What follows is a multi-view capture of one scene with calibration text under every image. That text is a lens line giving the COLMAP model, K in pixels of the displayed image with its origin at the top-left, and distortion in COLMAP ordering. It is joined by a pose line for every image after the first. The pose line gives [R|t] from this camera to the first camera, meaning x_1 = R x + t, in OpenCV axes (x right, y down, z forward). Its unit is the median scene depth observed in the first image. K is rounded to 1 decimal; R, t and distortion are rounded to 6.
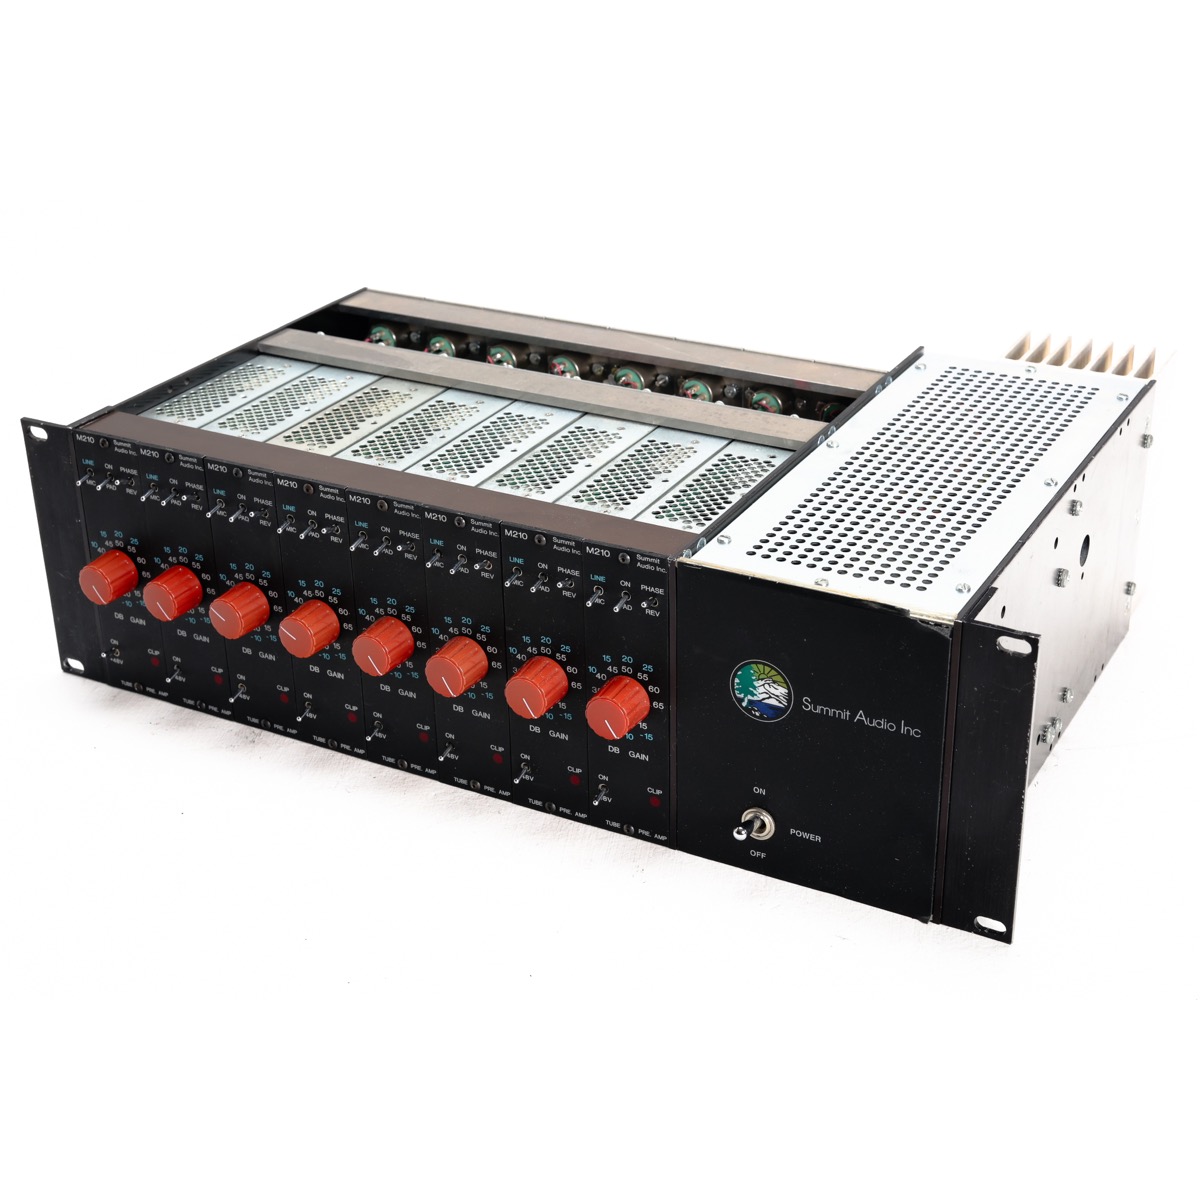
lens RADIAL K [[1990.7, 0, 604.9], [0, 1990.7, 607.5], [0, 0, 1]] dist [-0.021573, 0.000000]
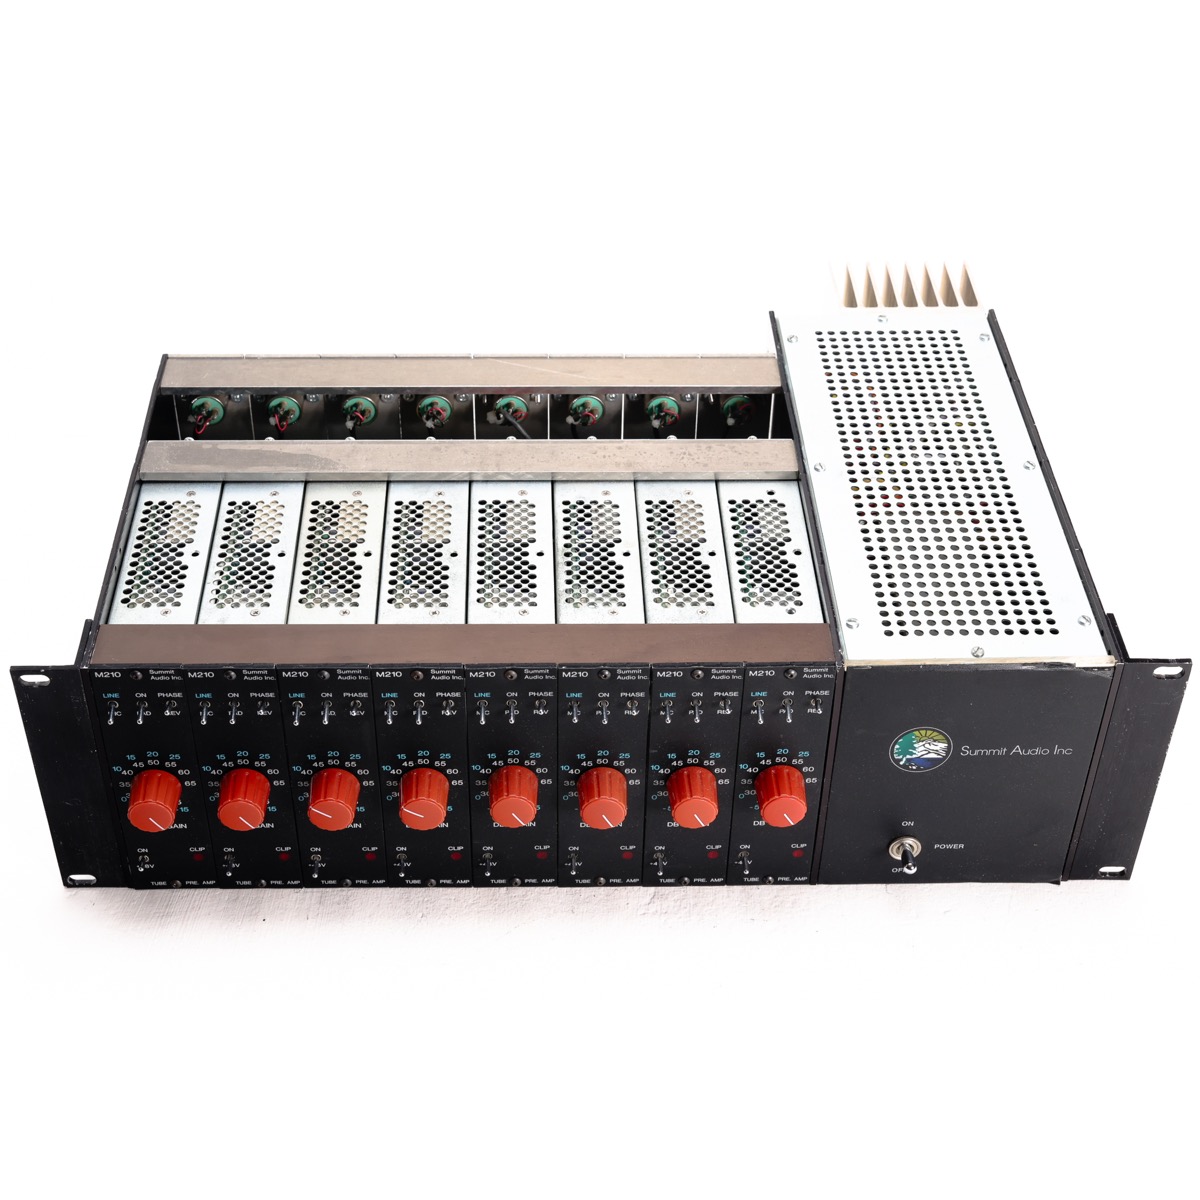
lens RADIAL K [[1990.7, 0, 589.7], [0, 1990.7, 600.2], [0, 0, 1]] dist [-0.021573, 0.000000]
pose [[0.861282, -0.302126, 0.408550, -0.500622], [0.199109, 0.940401, 0.275684, -0.373263], [-0.467492, -0.156095, 0.870107, 0.139590]]
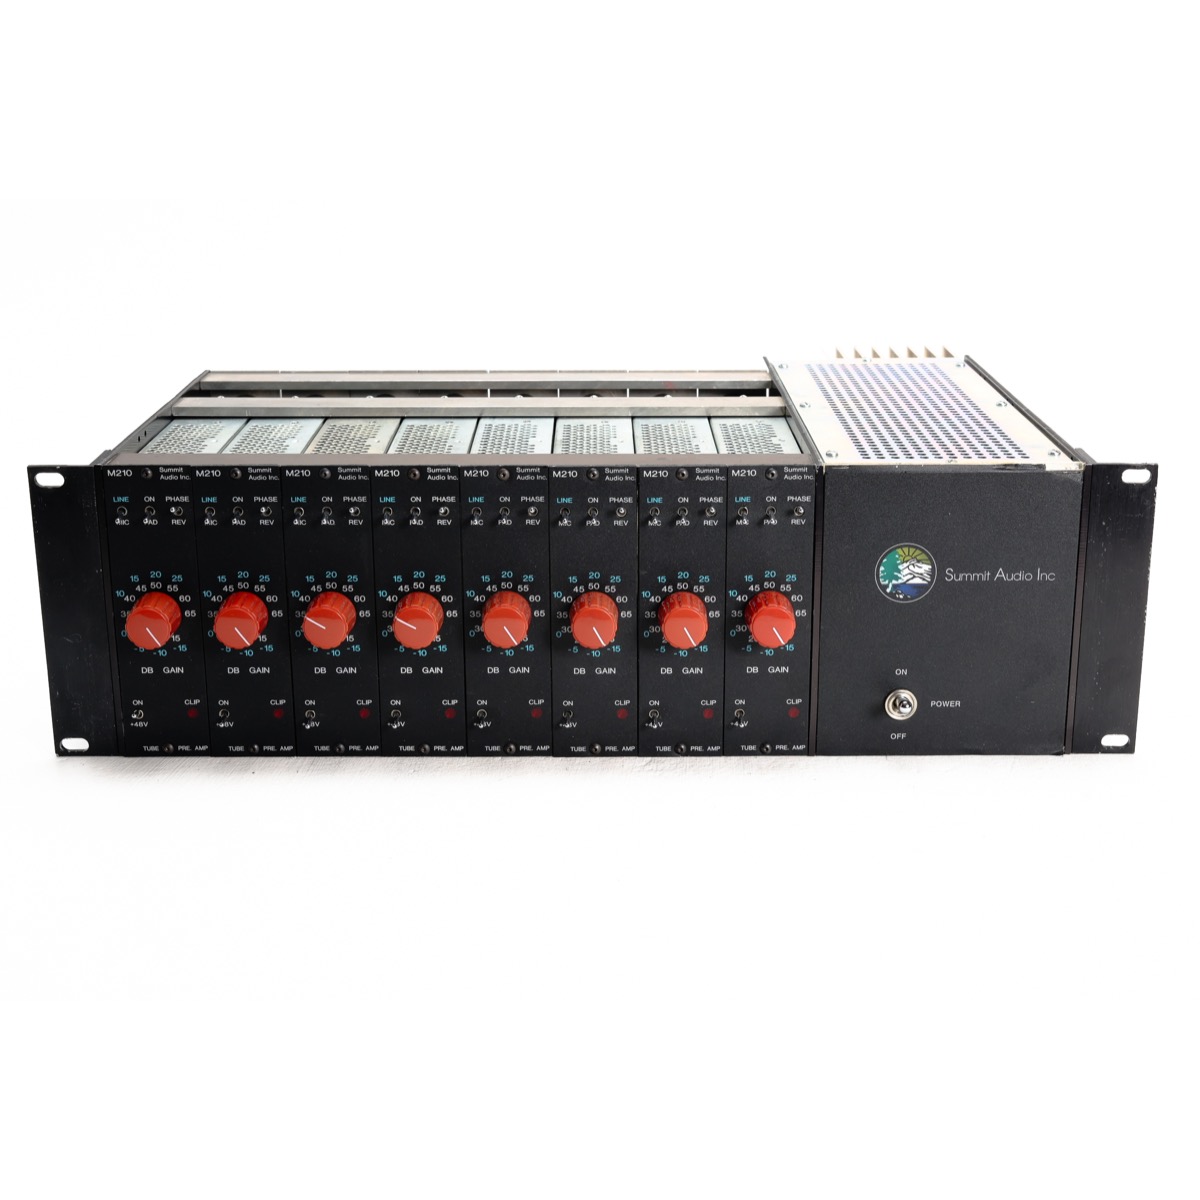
lens RADIAL K [[1990.7, 0, 641.1], [0, 1990.7, 601.8], [0, 0, 1]] dist [-0.021573, 0.000000]
pose [[0.865866, -0.121064, 0.485406, -0.594855], [0.206729, 0.970147, -0.126799, 0.168305], [-0.455564, 0.210138, 0.865045, 0.097773]]
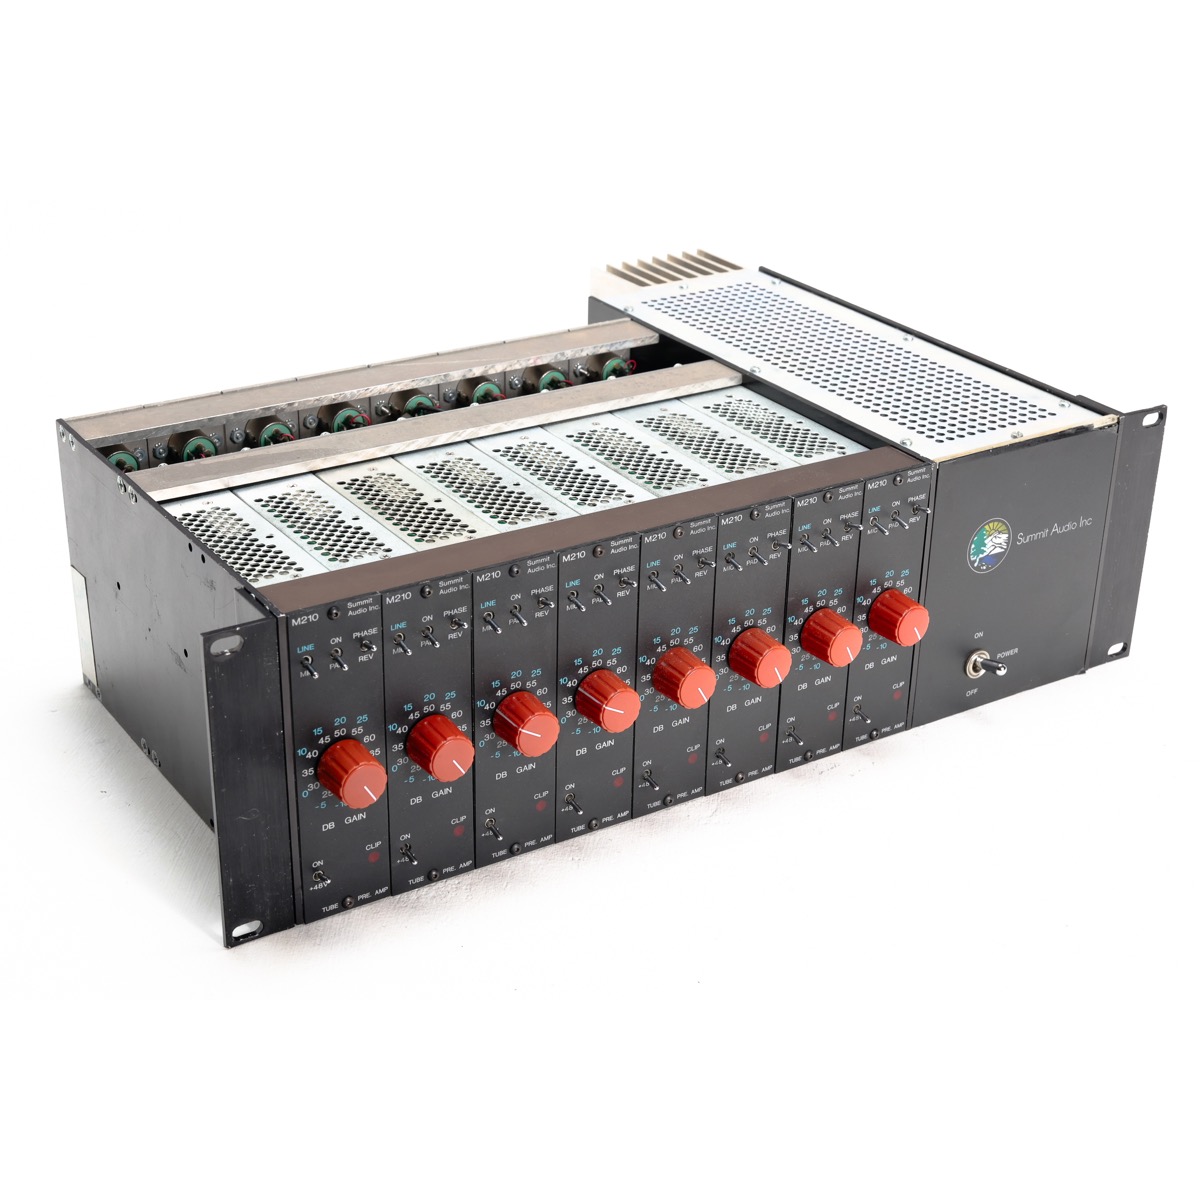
lens RADIAL K [[1990.7, 0, 605.6], [0, 1990.7, 588.8], [0, 0, 1]] dist [-0.021573, 0.000000]
pose [[0.464958, -0.349697, 0.813343, -0.981799], [0.360527, 0.913850, 0.186810, -0.233670], [-0.808601, 0.206373, 0.550977, 0.538800]]
